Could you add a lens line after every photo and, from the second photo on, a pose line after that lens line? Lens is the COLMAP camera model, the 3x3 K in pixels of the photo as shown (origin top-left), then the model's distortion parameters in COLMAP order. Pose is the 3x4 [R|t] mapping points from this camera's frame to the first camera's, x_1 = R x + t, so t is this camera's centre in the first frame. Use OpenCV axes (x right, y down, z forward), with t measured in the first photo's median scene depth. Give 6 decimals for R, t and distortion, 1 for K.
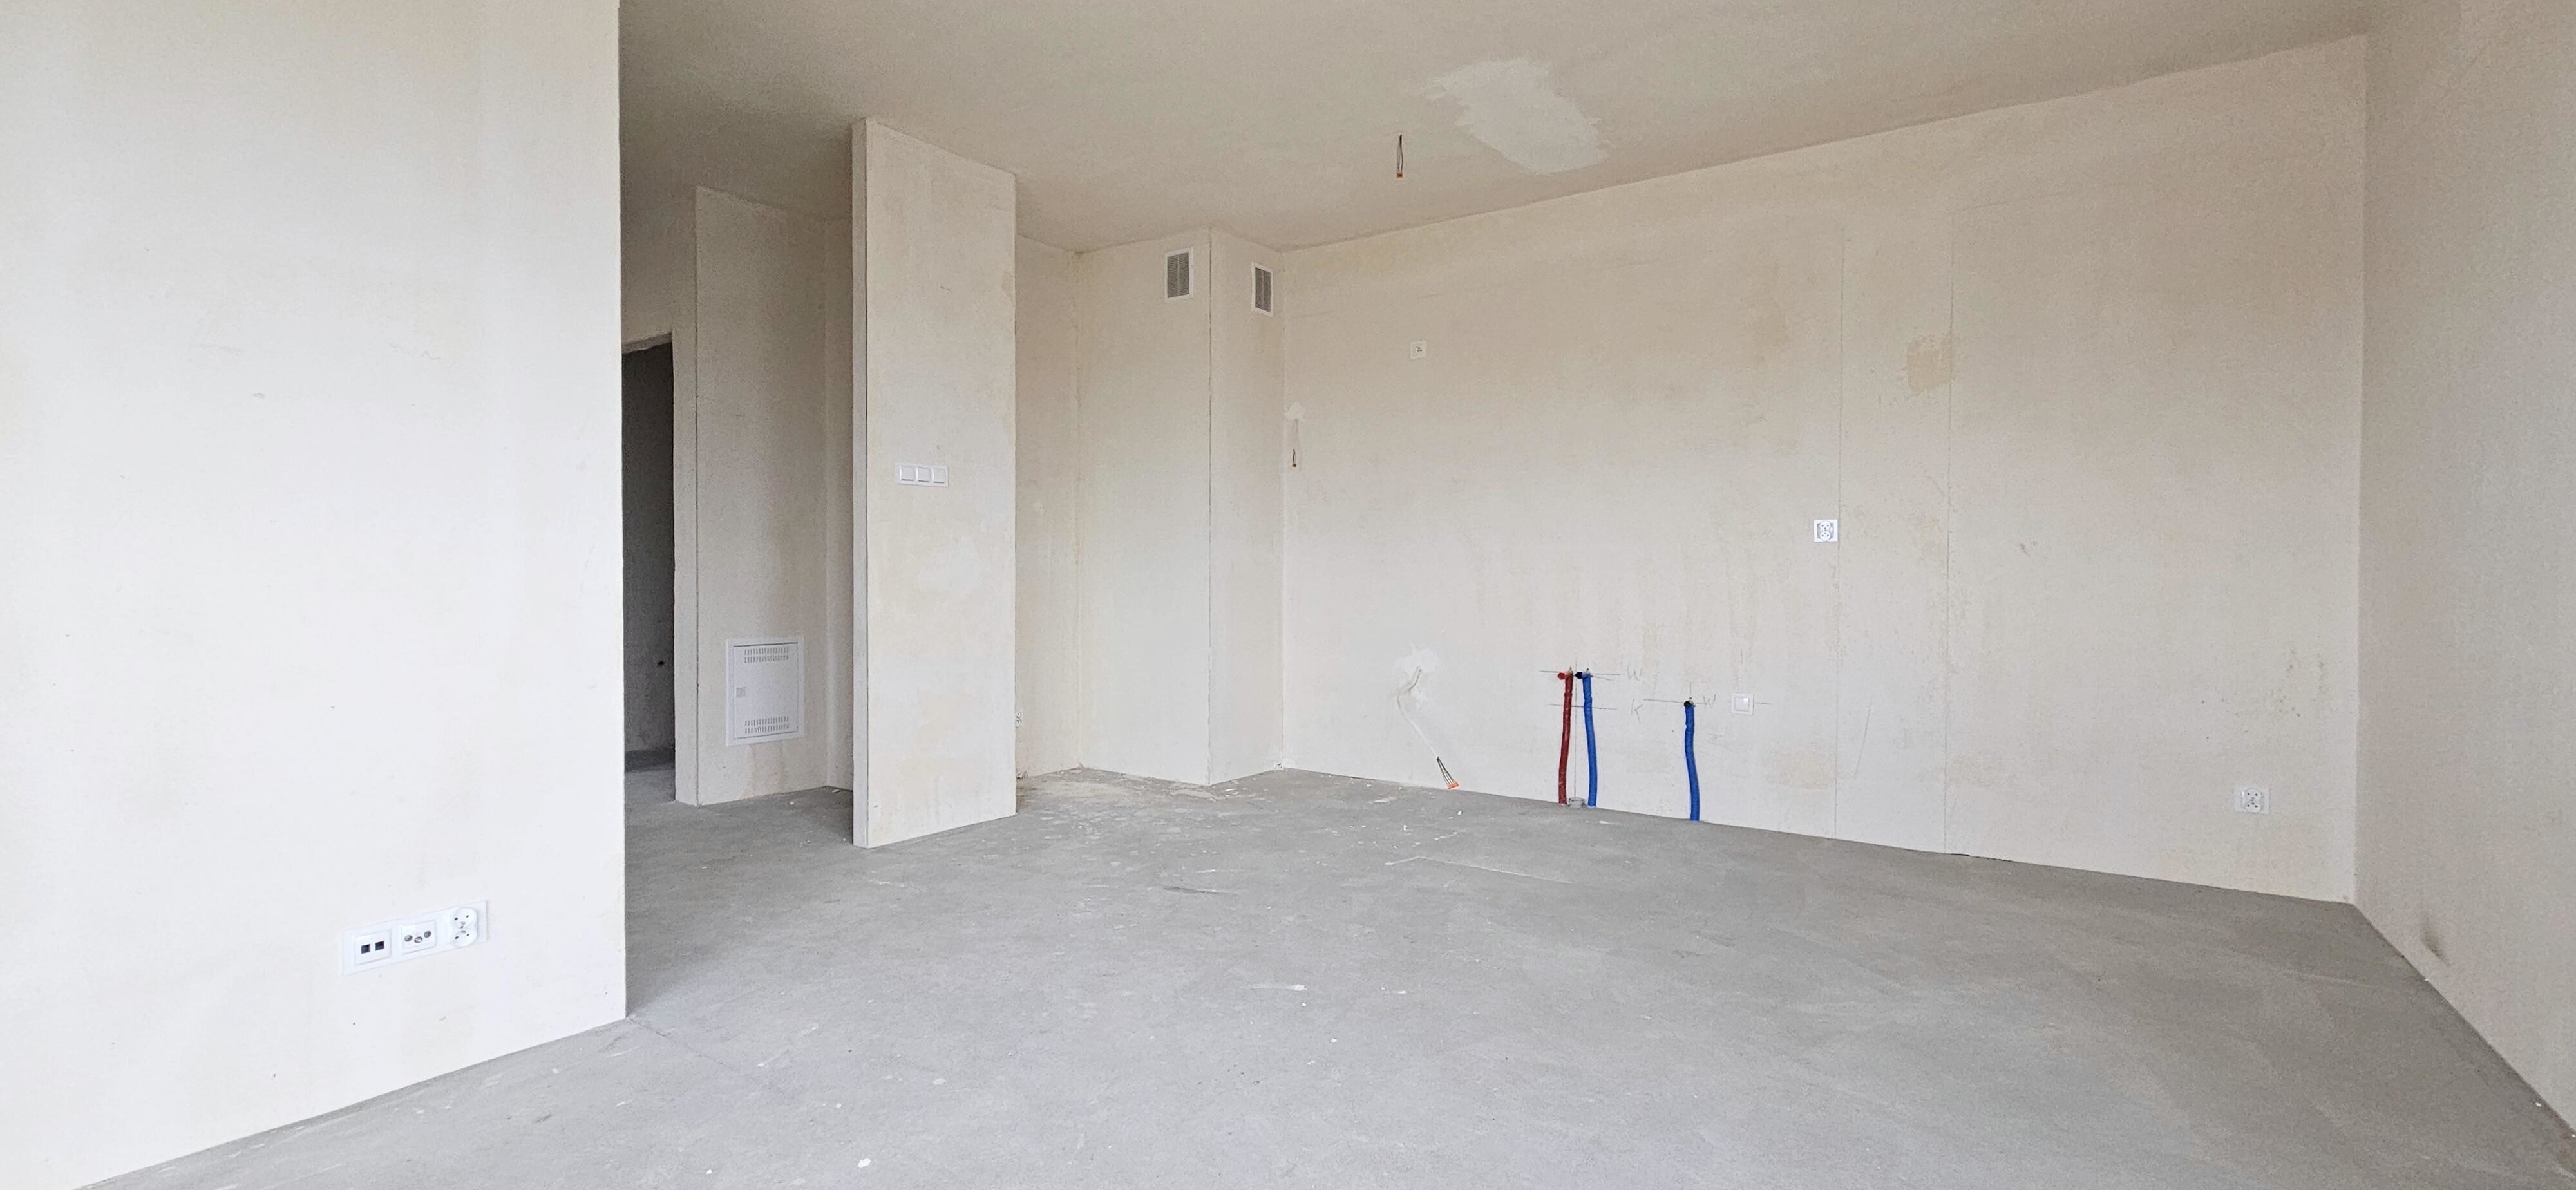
lens RADIAL K [[1054.3, 0, 1296.5], [0, 1054.3, 587.6], [0, 0, 1]] dist [0.000695, 0.000438]
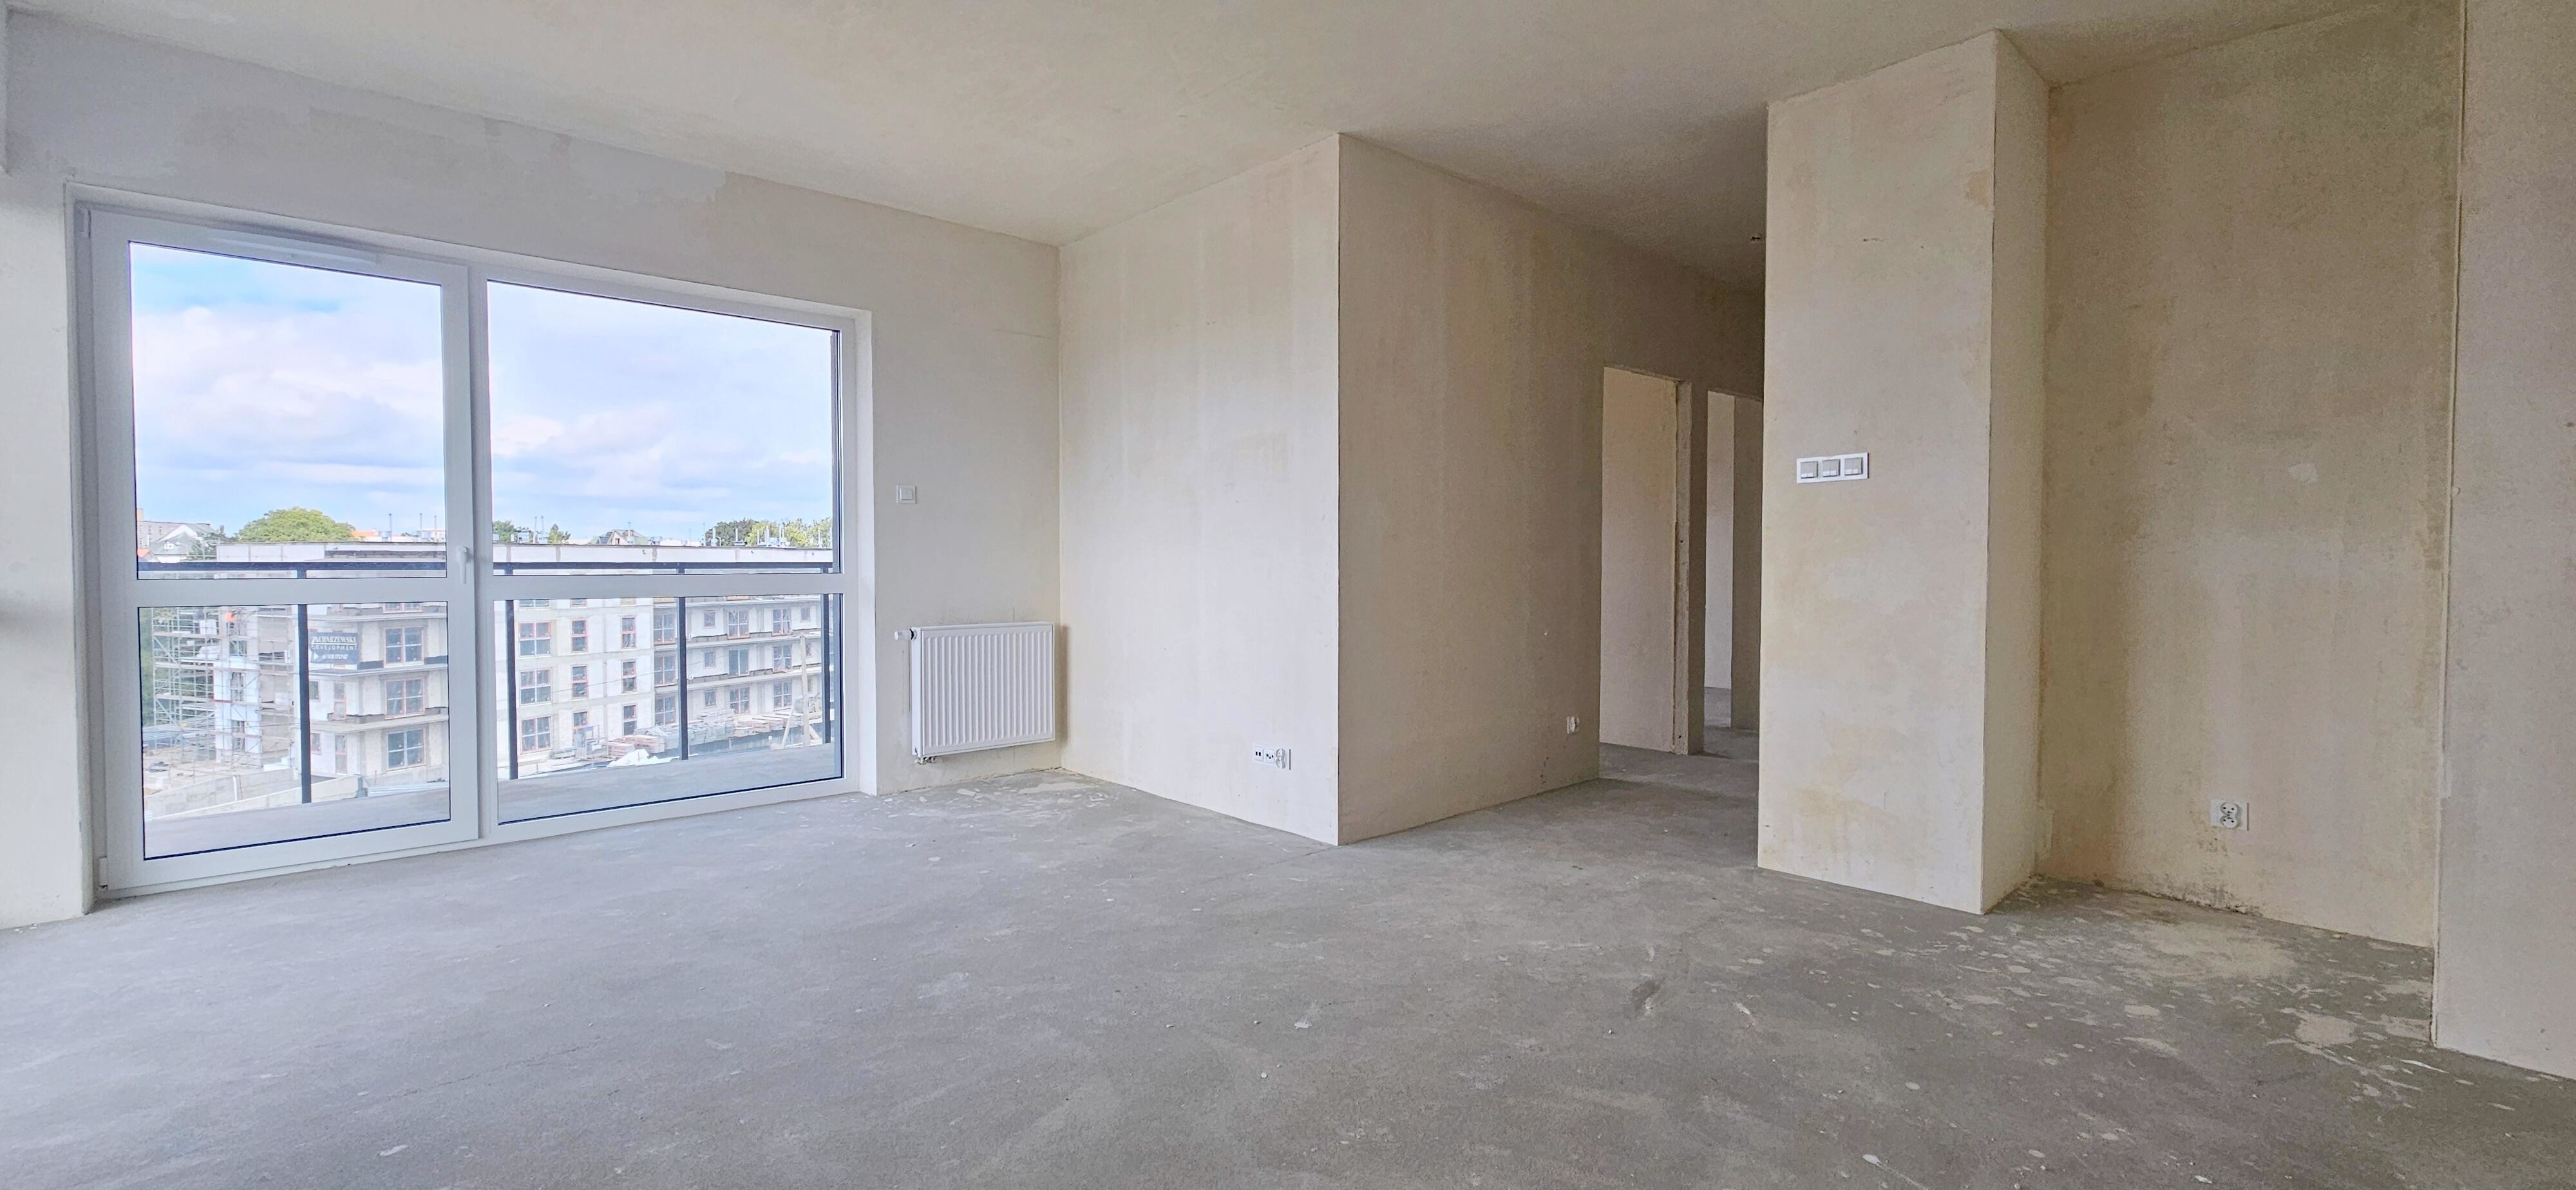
lens RADIAL K [[1043.9, 0, 1317.5], [0, 1043.9, 589.2], [0, 0, 1]] dist [0.000200, 0.000344]
pose [[-0.197521, 0.020882, -0.980076, 0.539706], [-0.015473, 0.999582, 0.024416, -0.020353], [0.980176, 0.019988, -0.197116, 0.707394]]
